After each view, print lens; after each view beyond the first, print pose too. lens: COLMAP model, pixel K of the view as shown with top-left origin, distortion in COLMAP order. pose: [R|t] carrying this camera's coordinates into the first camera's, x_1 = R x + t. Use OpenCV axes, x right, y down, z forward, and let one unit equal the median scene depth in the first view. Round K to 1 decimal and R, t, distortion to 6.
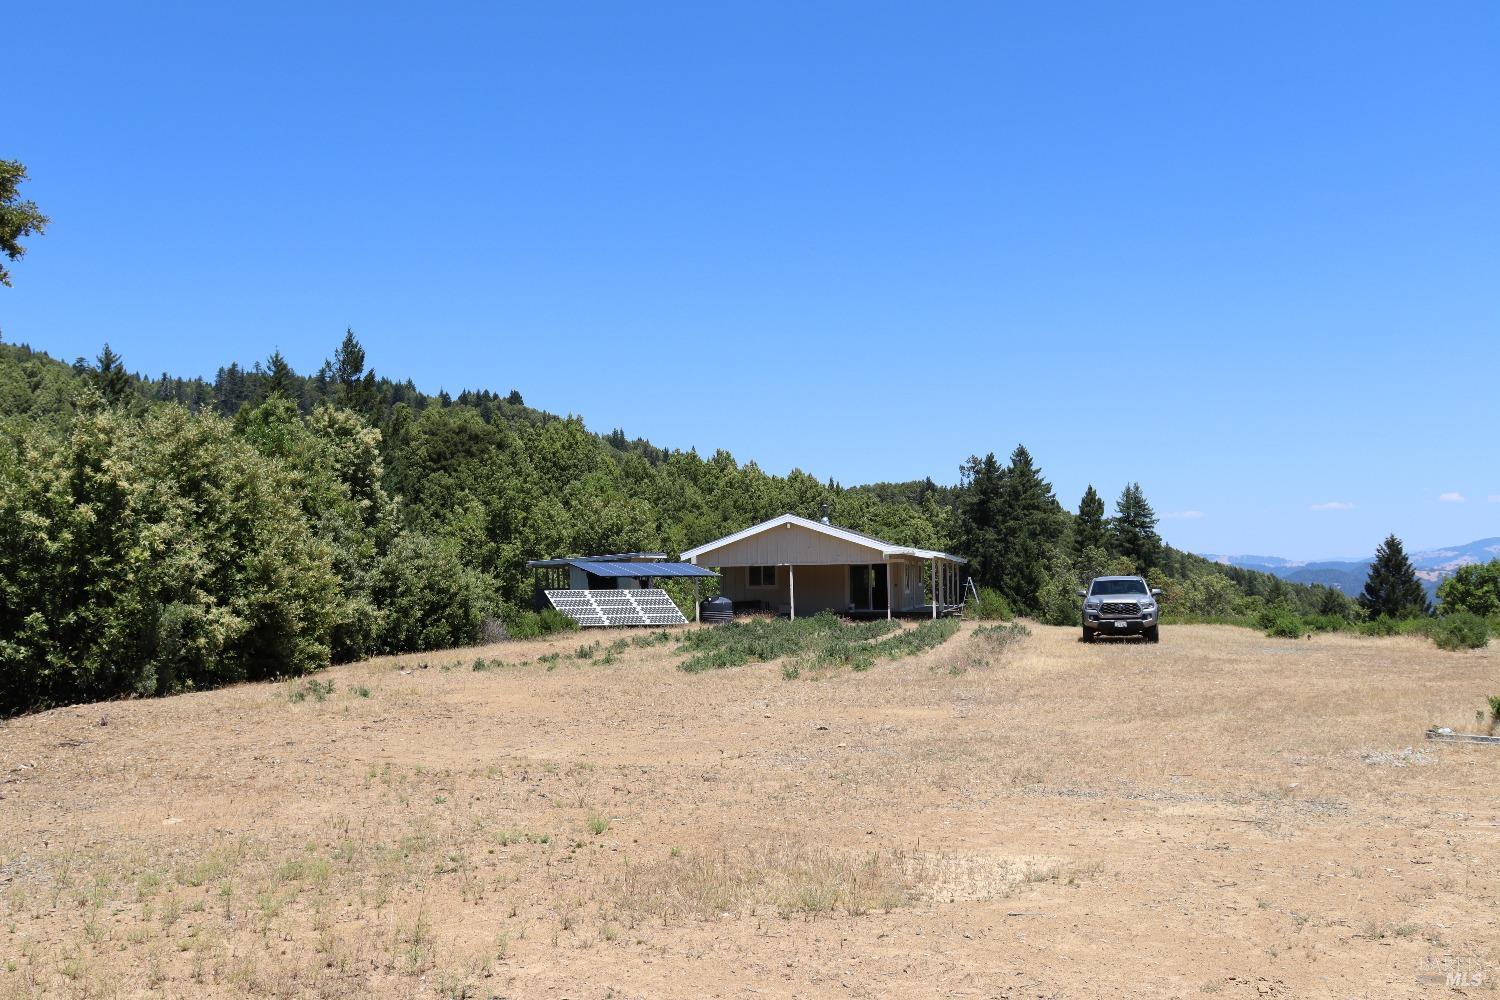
lens RADIAL K [[1538.8, 0, 750.3], [0, 1538.8, 500.0], [0, 0, 1]] dist [0.000757, 0.000000]
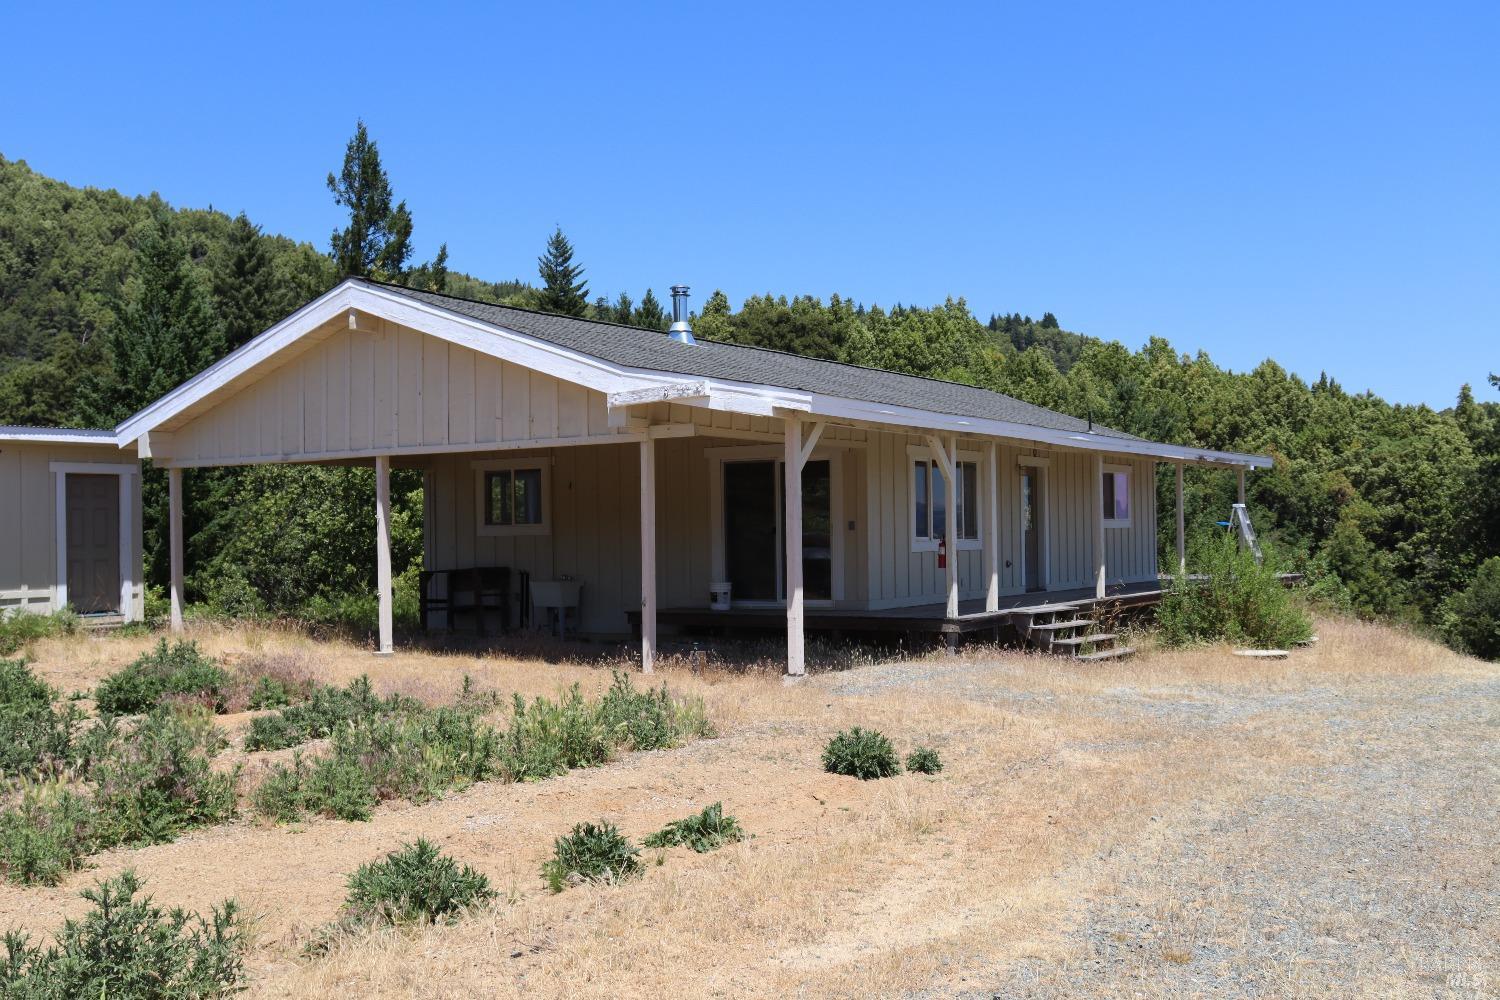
lens RADIAL K [[1656.9, 0, 748.8], [0, 1656.9, 501.2], [0, 0, 1]] dist [-0.048501, 0.000000]
pose [[0.942979, -0.008441, -0.332745, 0.057462], [0.021738, 0.999106, 0.036259, 0.011836], [0.332141, -0.041424, 0.942320, 0.209265]]
